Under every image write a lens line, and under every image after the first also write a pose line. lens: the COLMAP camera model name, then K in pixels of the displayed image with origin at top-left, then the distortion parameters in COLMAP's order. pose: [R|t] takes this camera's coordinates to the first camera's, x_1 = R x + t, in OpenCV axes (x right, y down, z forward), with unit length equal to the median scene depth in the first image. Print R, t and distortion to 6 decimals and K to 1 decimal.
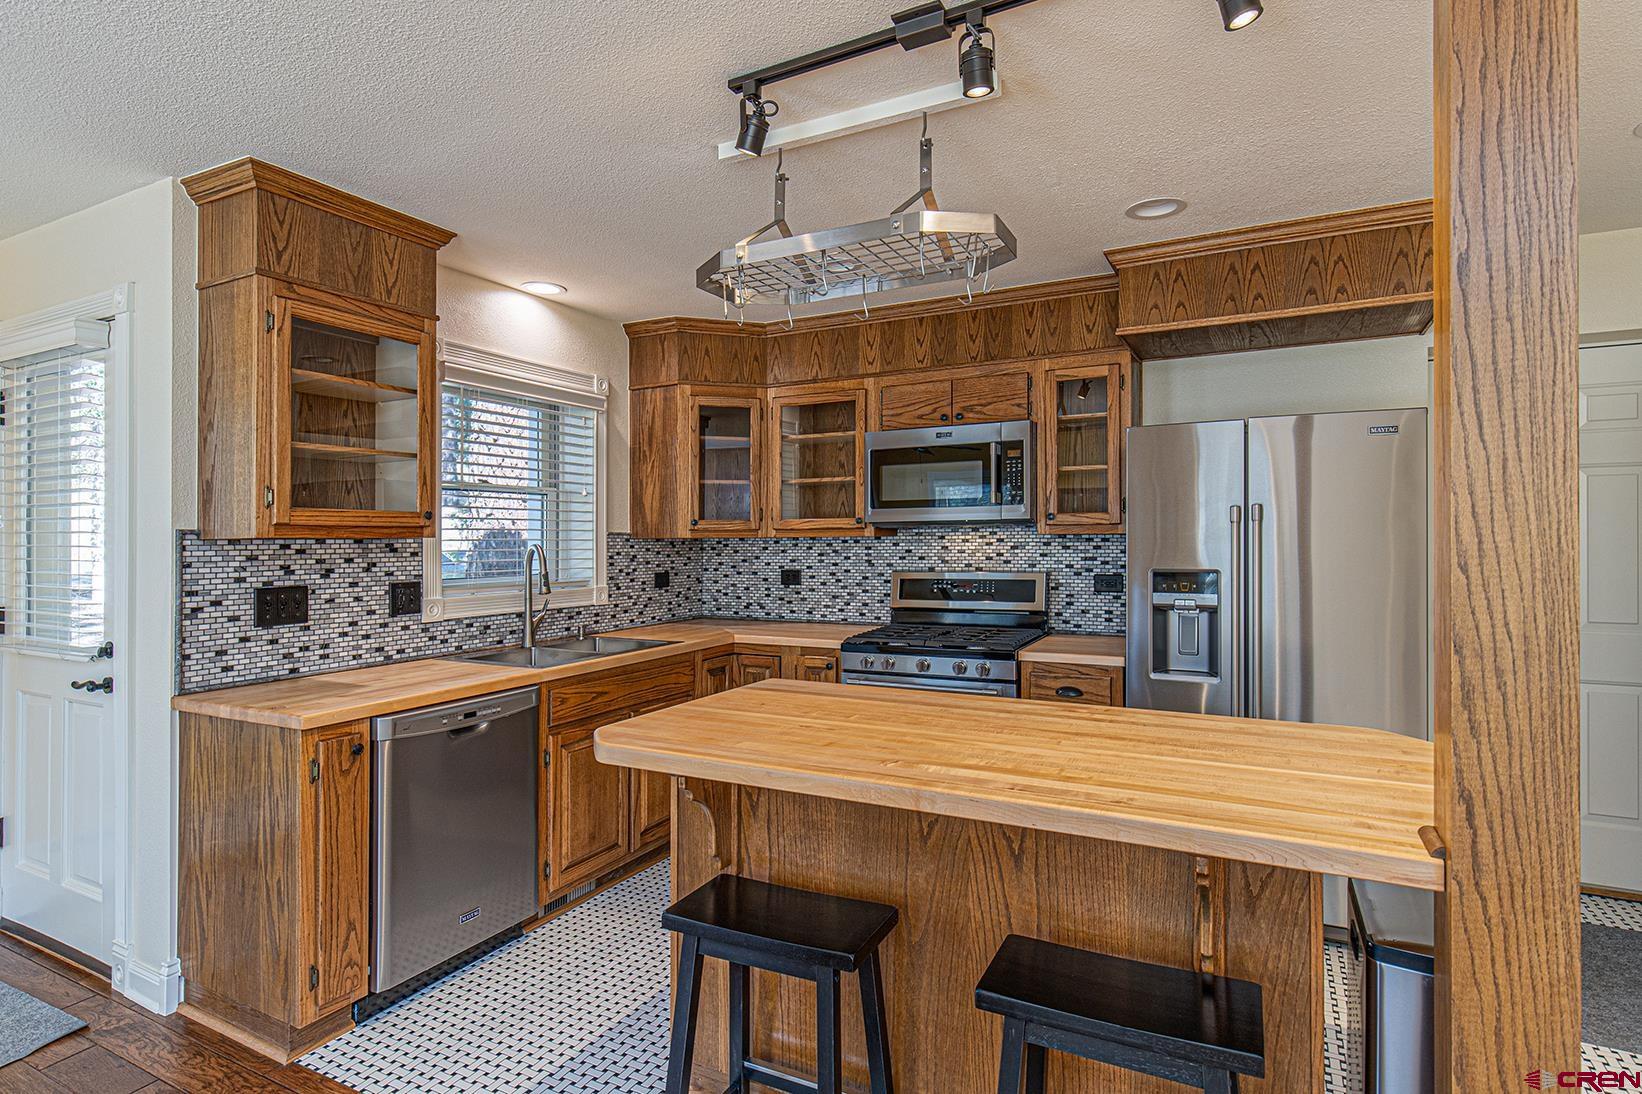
lens RADIAL K [[855.0, 0, 816.5], [0, 855.0, 531.6], [0, 0, 1]] dist [0.000705, -0.001036]
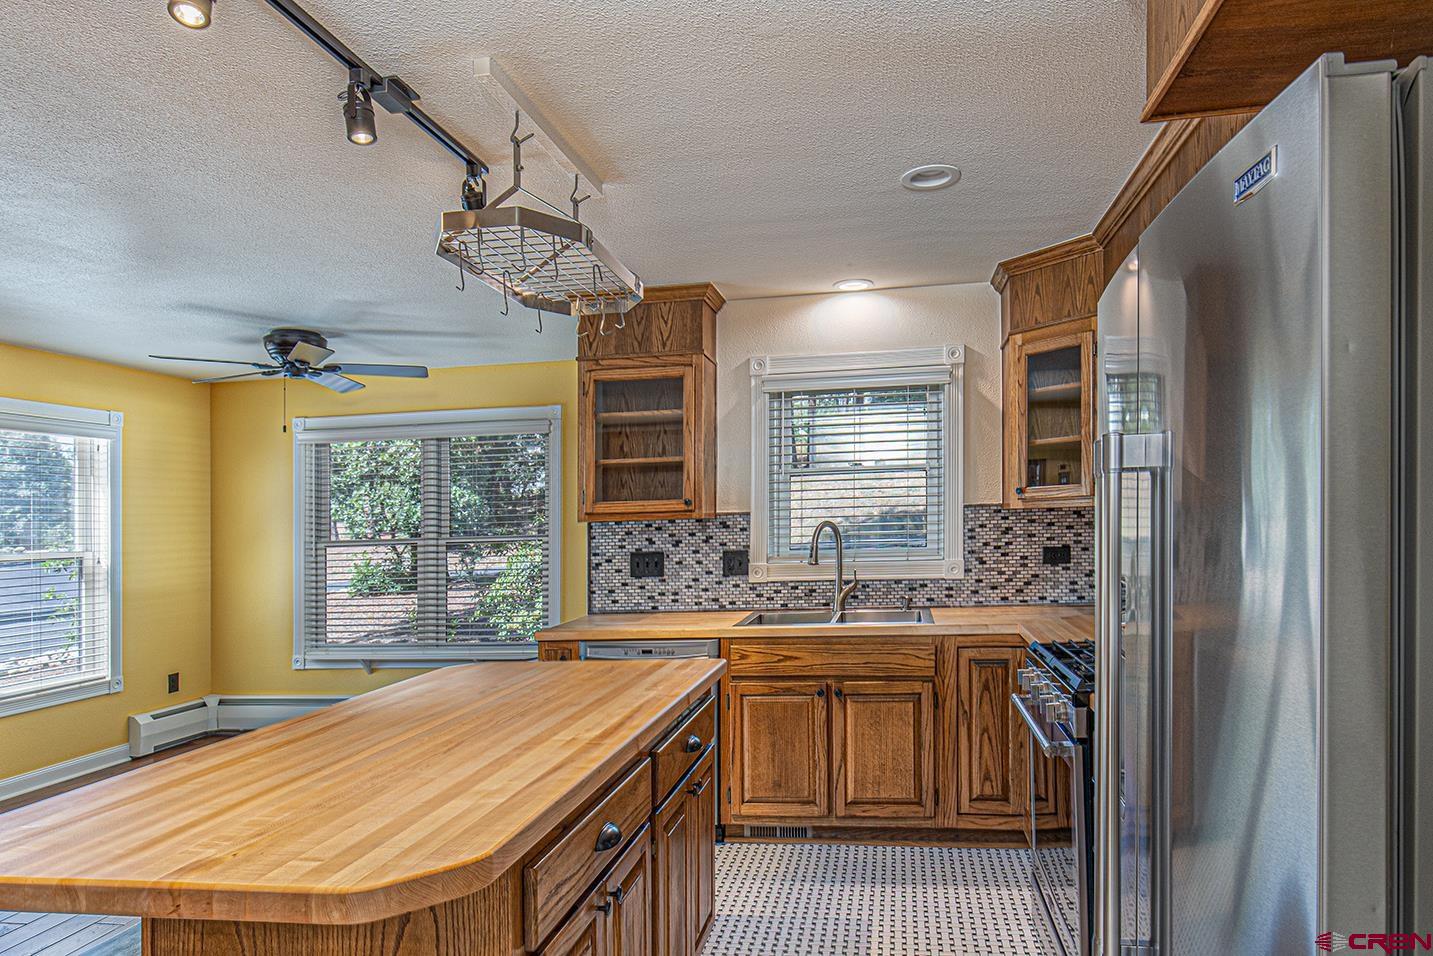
lens RADIAL K [[885.9, 0, 791.0], [0, 885.9, 495.8], [0, 0, 1]] dist [0.000733, 0.000546]
pose [[0.327604, -0.026728, -0.944437, 0.965489], [0.038640, 0.999143, -0.014873, -0.002030], [0.944025, -0.031621, 0.328356, 0.735192]]
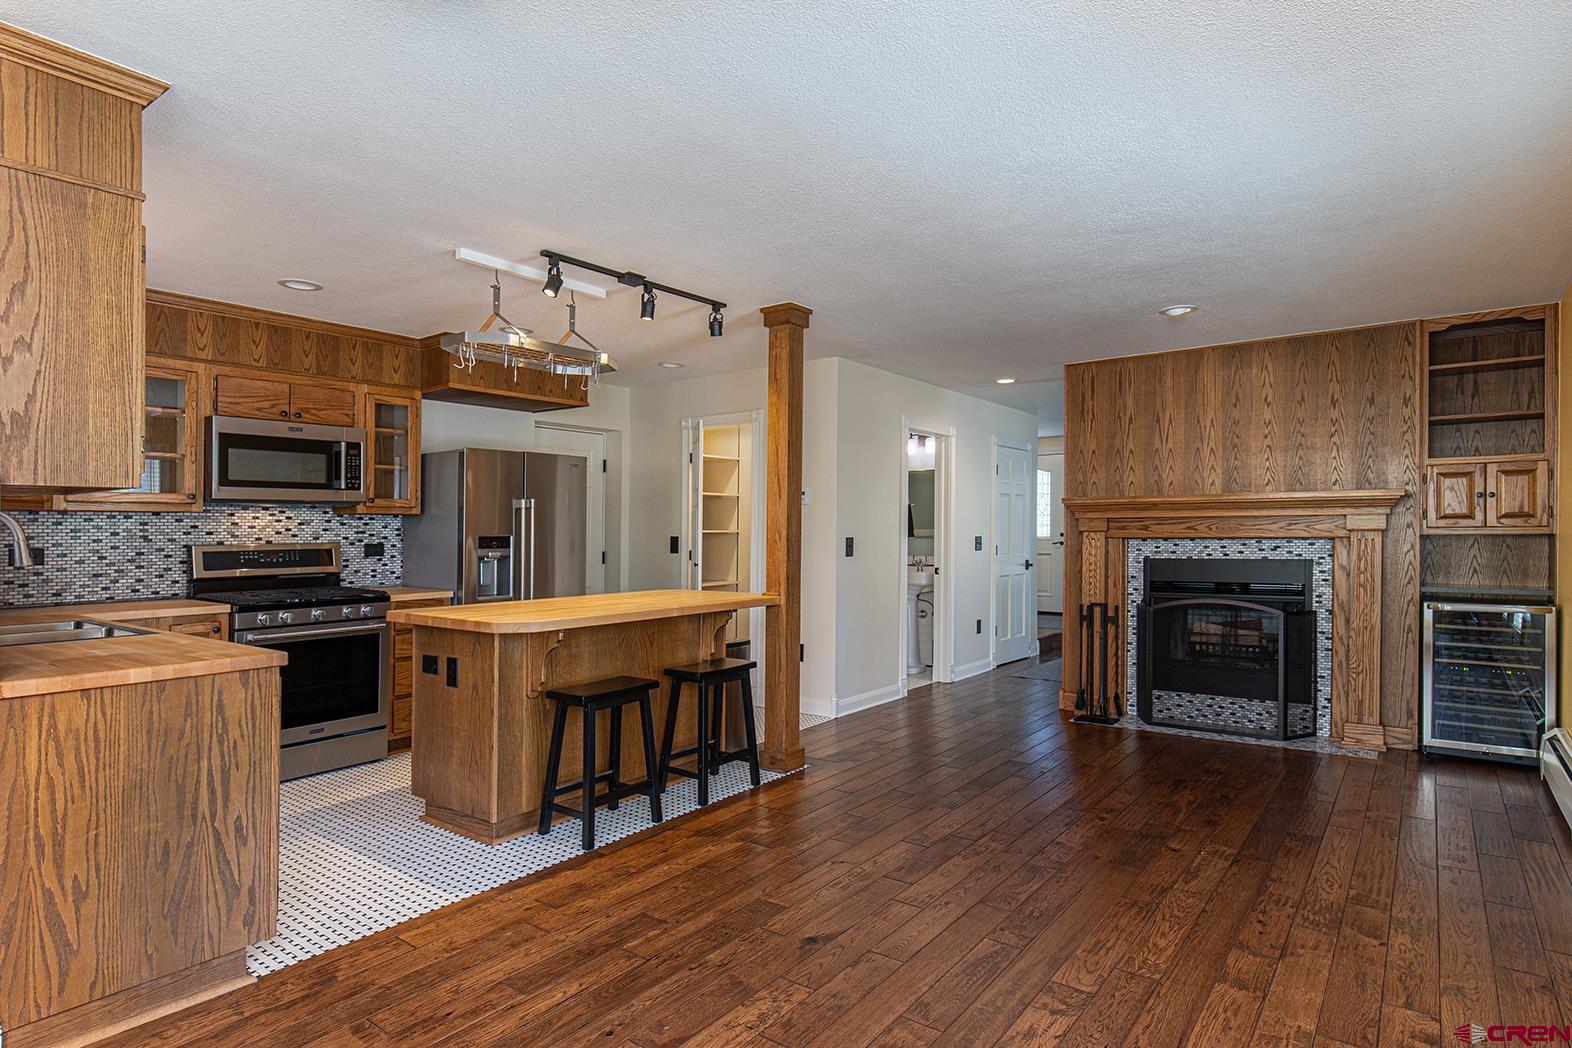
lens RADIAL K [[856.7, 0, 793.7], [0, 856.7, 562.8], [0, 0, 1]] dist [0.012167, -0.000933]
pose [[0.167284, -0.030274, 0.985444, -1.283085], [-0.002917, 0.999509, 0.031202, 0.049454], [-0.985904, -0.008094, 0.167114, 0.127276]]
